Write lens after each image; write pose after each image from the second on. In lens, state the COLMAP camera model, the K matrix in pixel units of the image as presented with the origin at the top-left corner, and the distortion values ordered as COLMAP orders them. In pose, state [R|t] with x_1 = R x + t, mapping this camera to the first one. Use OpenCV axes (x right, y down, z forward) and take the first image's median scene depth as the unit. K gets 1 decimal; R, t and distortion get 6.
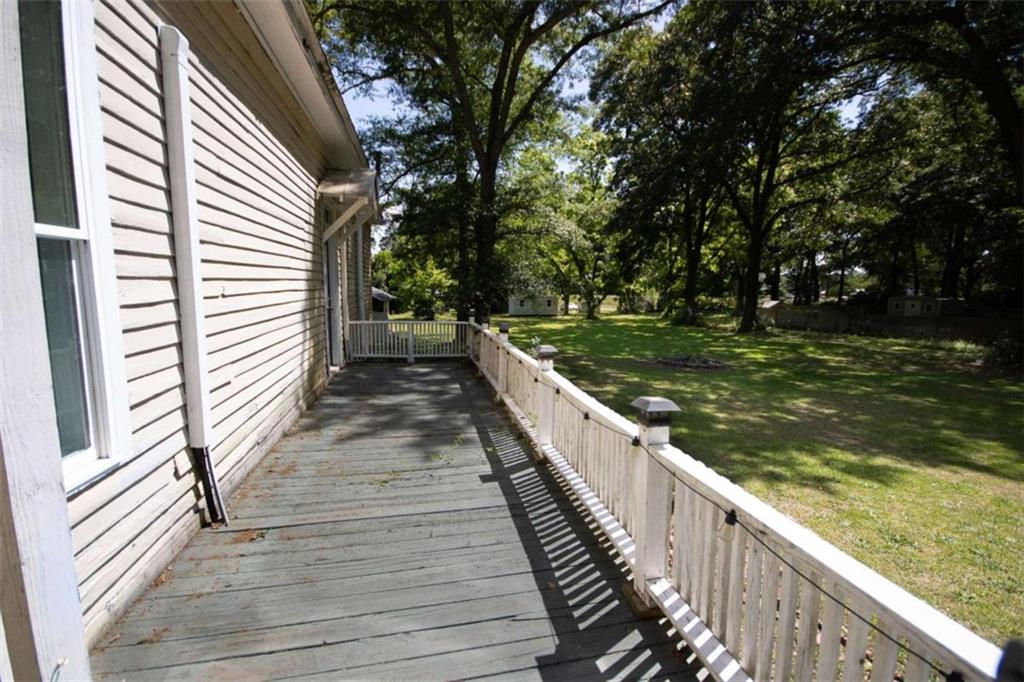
lens RADIAL K [[482.0, 0, 520.1], [0, 482.0, 343.1], [0, 0, 1]] dist [0.001169, -0.000515]
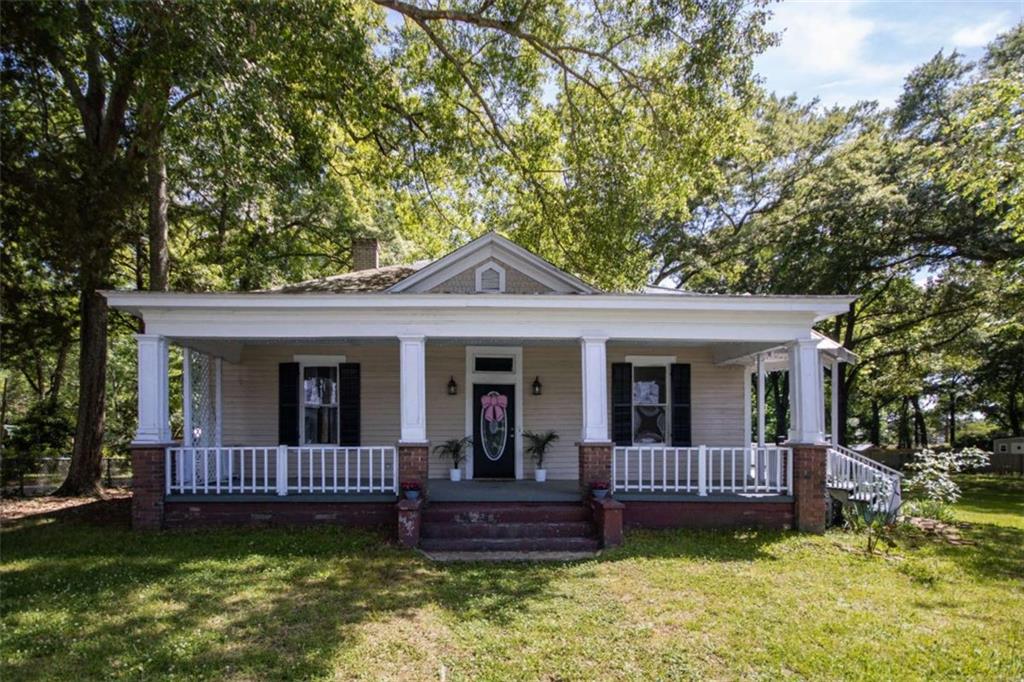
lens RADIAL K [[527.9, 0, 492.8], [0, 527.9, 432.5], [0, 0, 1]] dist [0.000962, -0.000263]
pose [[0.987359, -0.010973, -0.158121, -0.104596], [-0.009024, 0.992091, -0.125197, 0.042654], [0.158244, 0.125041, 0.979451, -0.285050]]
